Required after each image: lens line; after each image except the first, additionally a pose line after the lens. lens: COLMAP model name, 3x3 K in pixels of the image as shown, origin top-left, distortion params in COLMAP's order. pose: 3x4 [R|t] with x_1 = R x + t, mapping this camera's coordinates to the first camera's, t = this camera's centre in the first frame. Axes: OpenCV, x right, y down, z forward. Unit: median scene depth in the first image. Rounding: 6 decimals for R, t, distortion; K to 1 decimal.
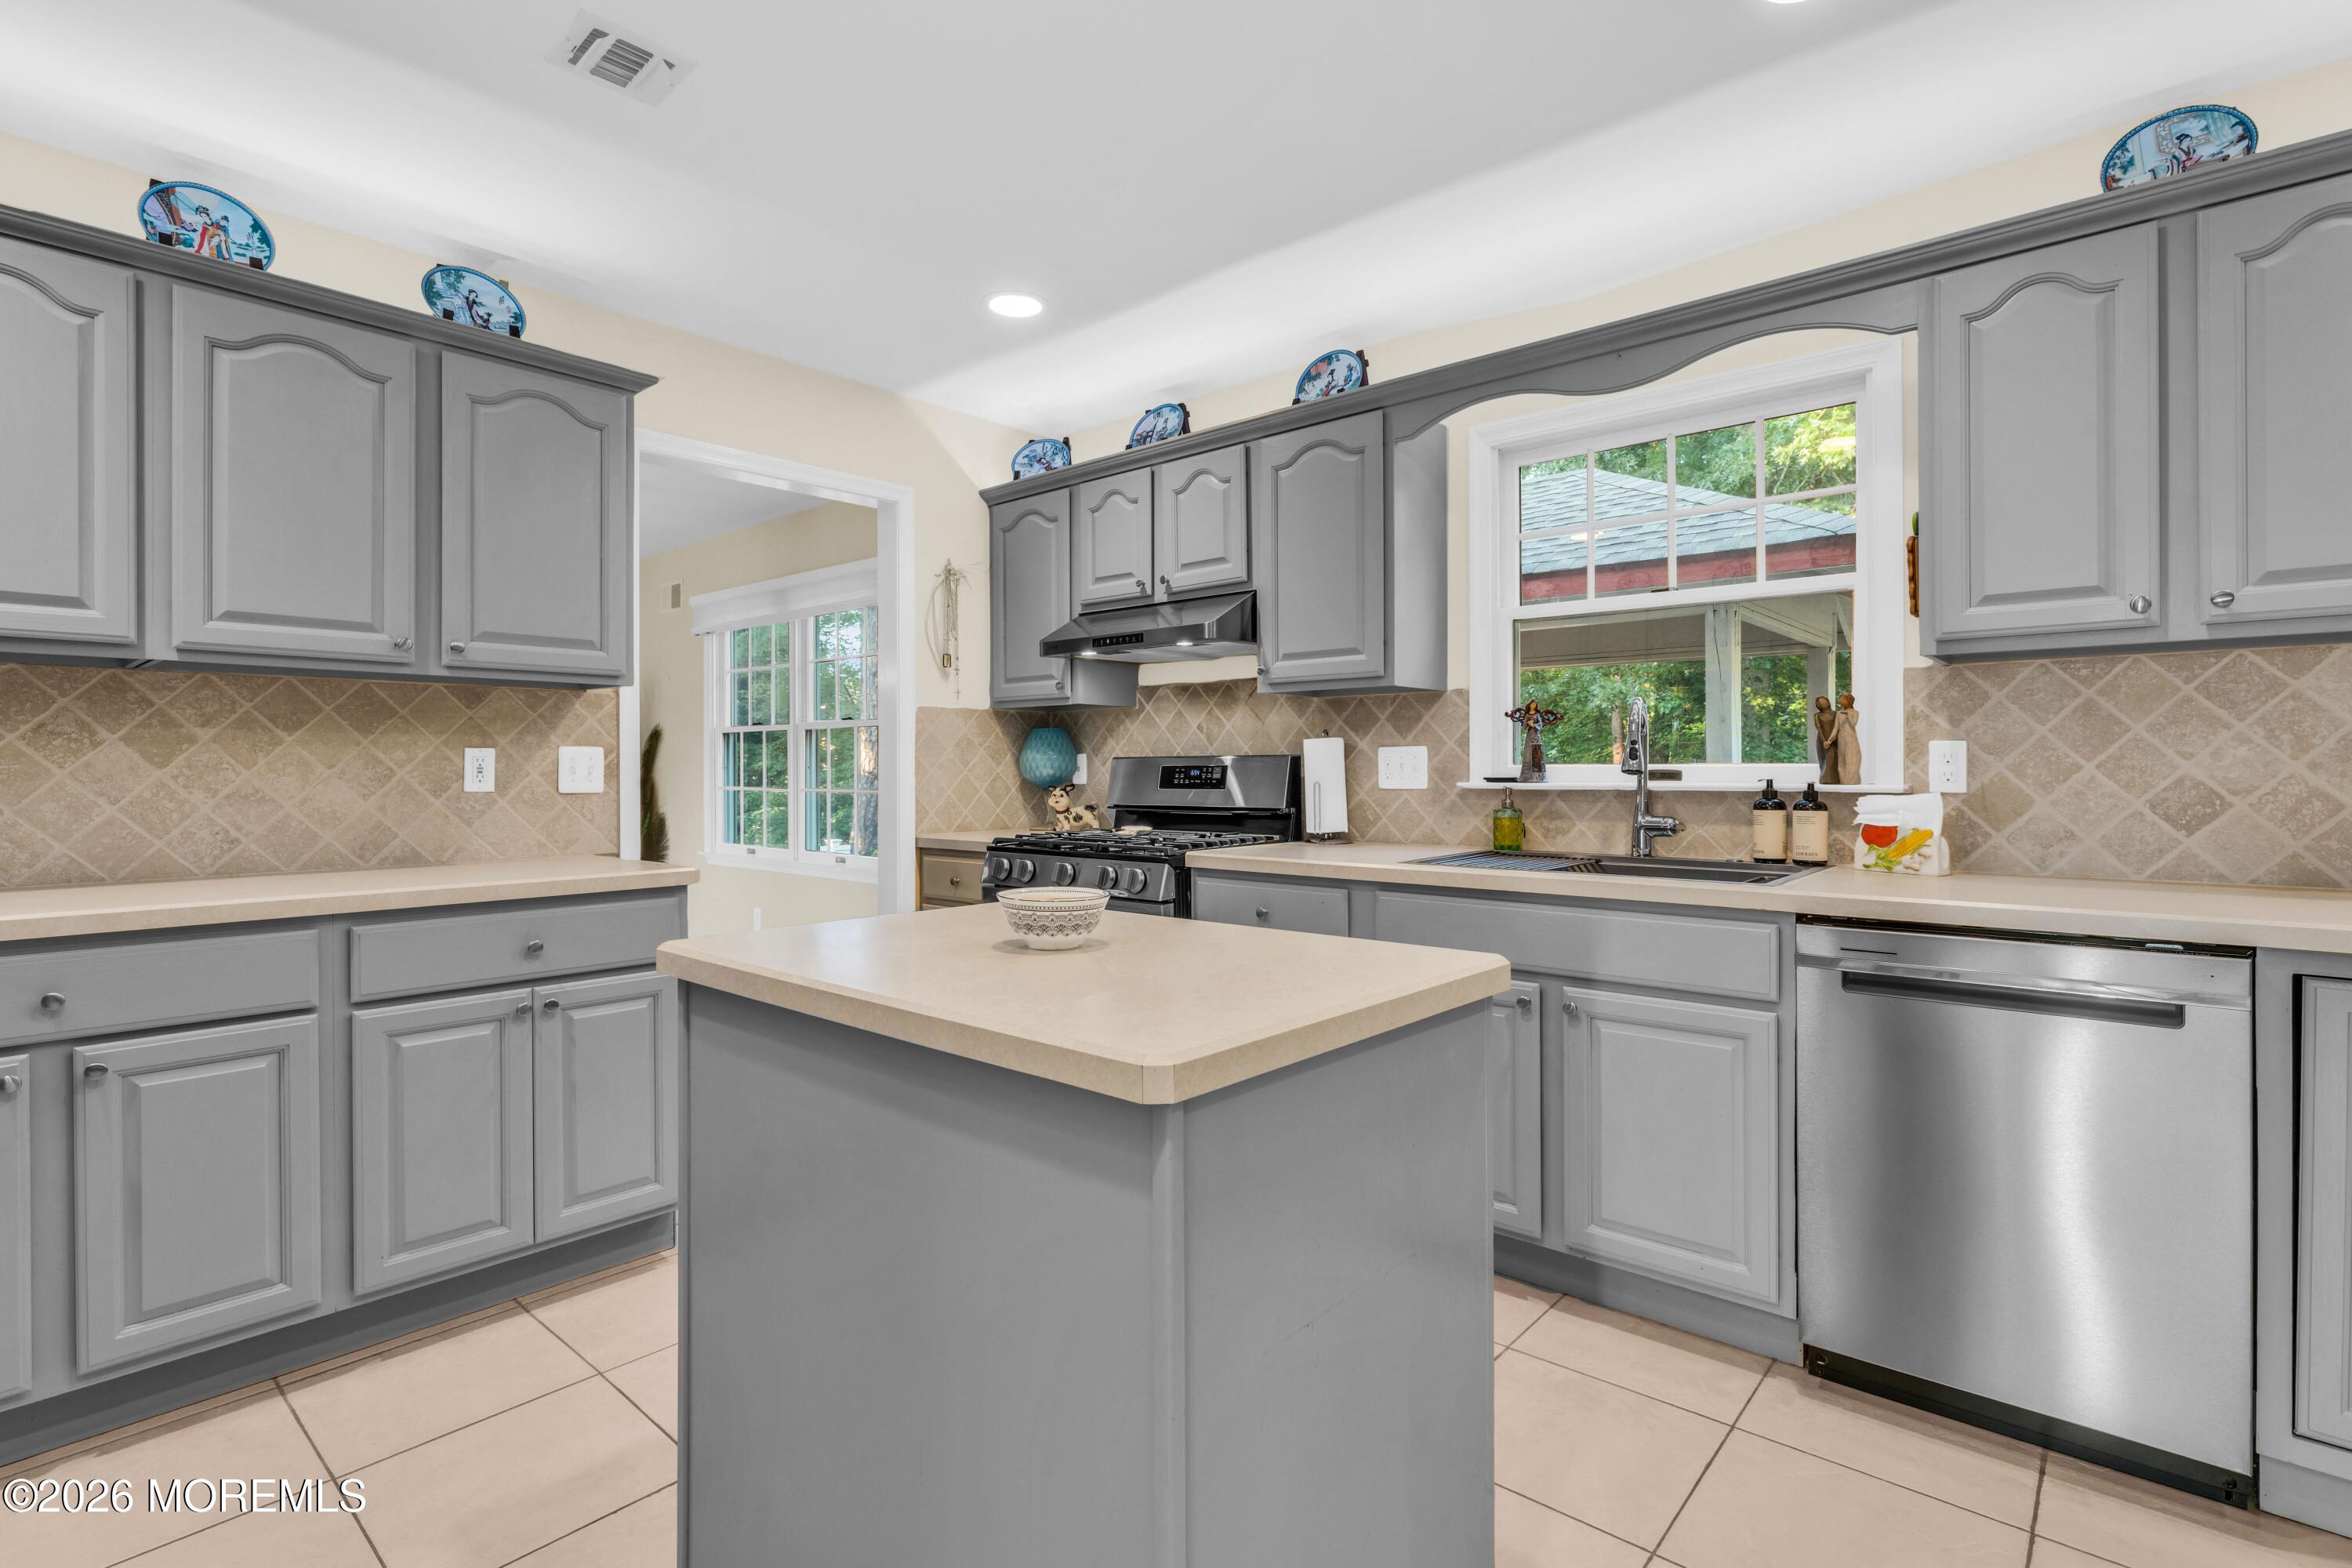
lens RADIAL K [[1121.5, 0, 1171.8], [0, 1121.5, 773.5], [0, 0, 1]] dist [-0.004152, -0.000153]
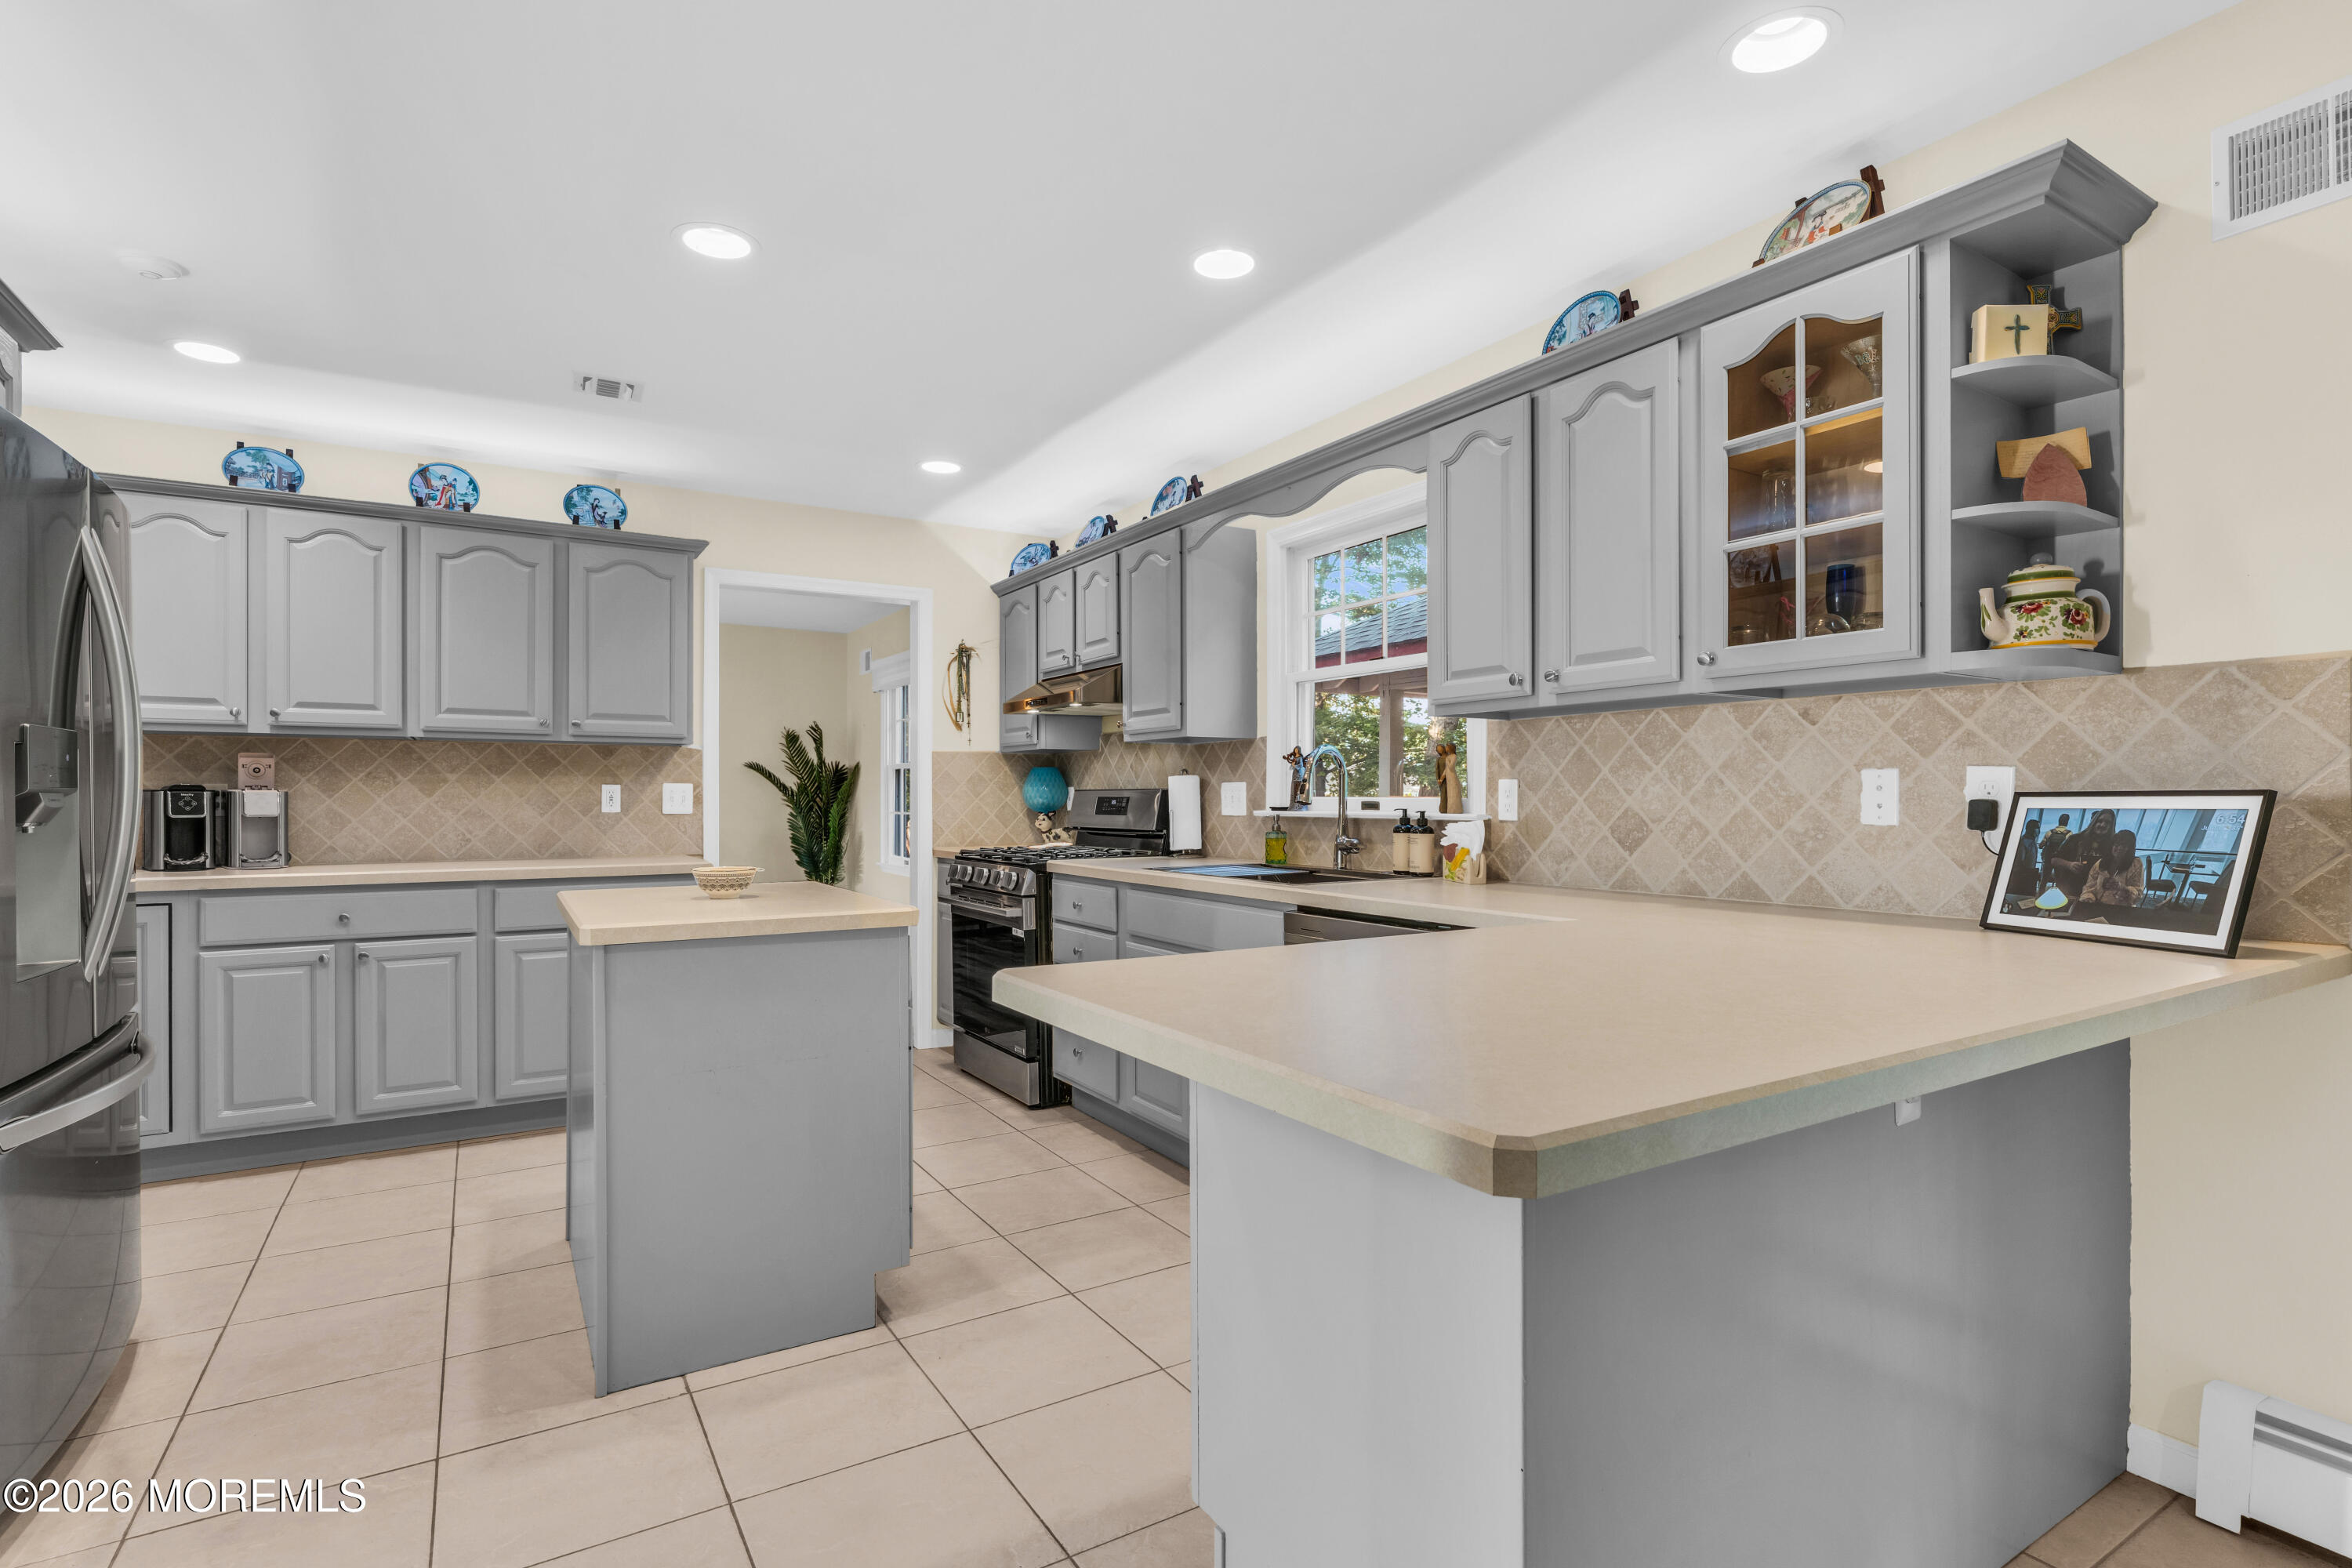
lens RADIAL K [[1121.5, 0, 1161.3], [0, 1121.5, 801.4], [0, 0, 1]] dist [-0.004152, -0.000153]
pose [[0.956635, 0.003906, -0.291263, 0.659101], [-0.004053, 0.999992, 0.000100, -0.002872], [0.291261, 0.001085, 0.956643, -0.318014]]
